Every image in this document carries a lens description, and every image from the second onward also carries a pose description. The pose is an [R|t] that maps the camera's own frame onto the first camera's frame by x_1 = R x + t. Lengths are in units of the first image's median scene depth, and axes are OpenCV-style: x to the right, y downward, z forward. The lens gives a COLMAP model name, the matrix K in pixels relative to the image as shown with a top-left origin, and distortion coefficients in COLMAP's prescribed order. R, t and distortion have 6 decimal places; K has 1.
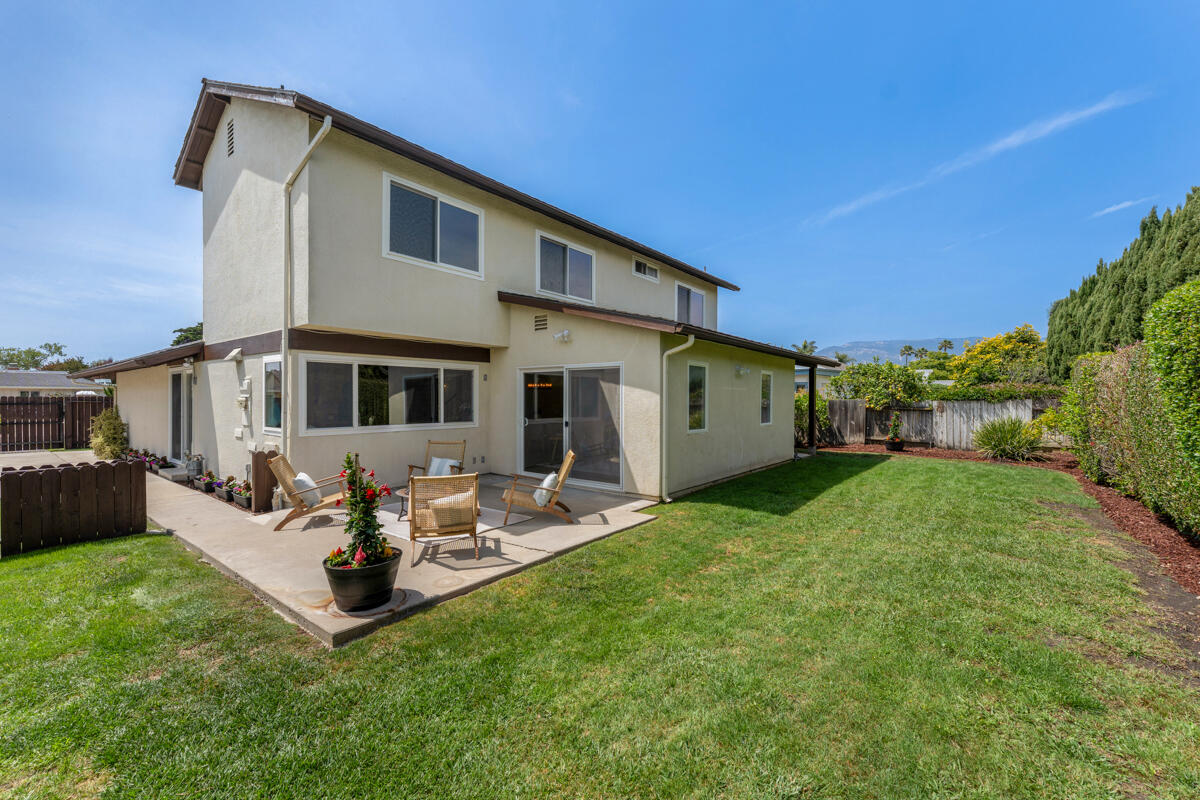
lens RADIAL K [[483.5, 0, 611.2], [0, 483.5, 403.2], [0, 0, 1]] dist [0.001676, -0.001474]
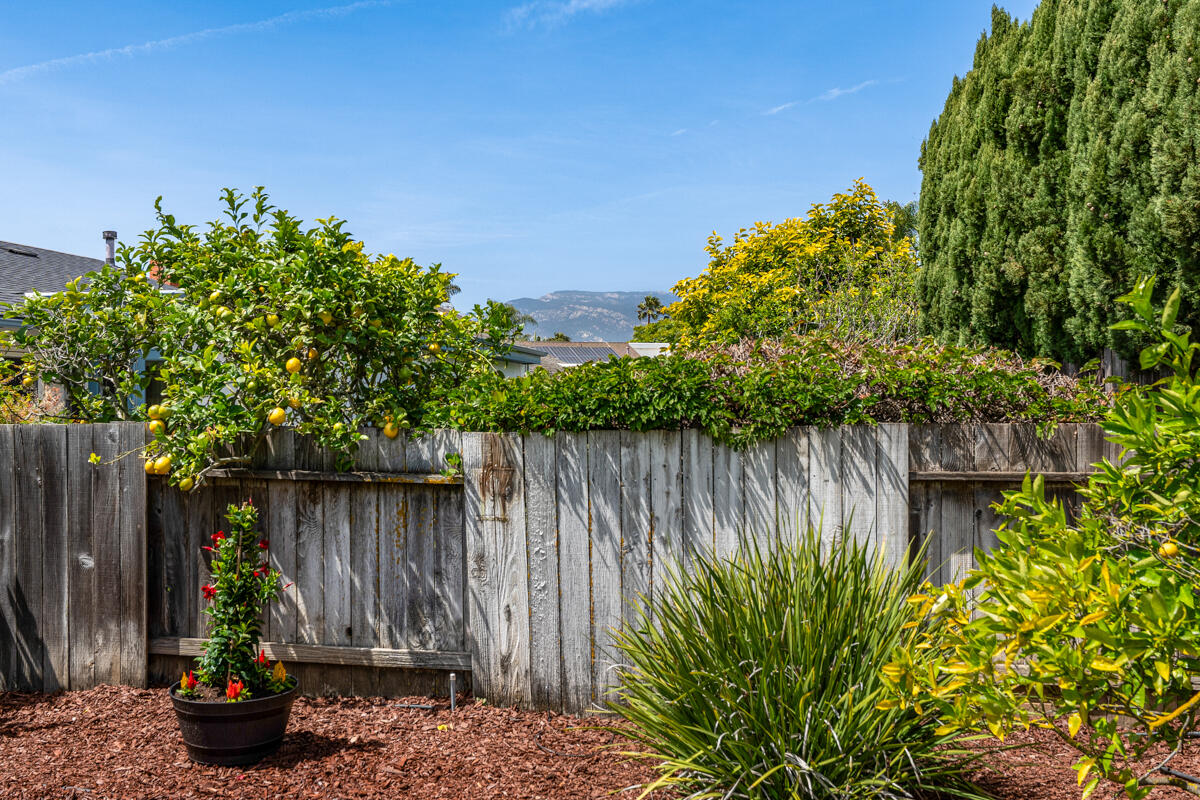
lens RADIAL K [[1236.2, 0, 598.6], [0, 1236.2, 403.8], [0, 0, 1]] dist [0.012860, 0.000000]
pose [[0.873569, 0.004108, 0.486683, 0.501524], [0.003493, 0.999886, -0.014710, -0.008634], [-0.486687, 0.014550, 0.873455, 0.601534]]
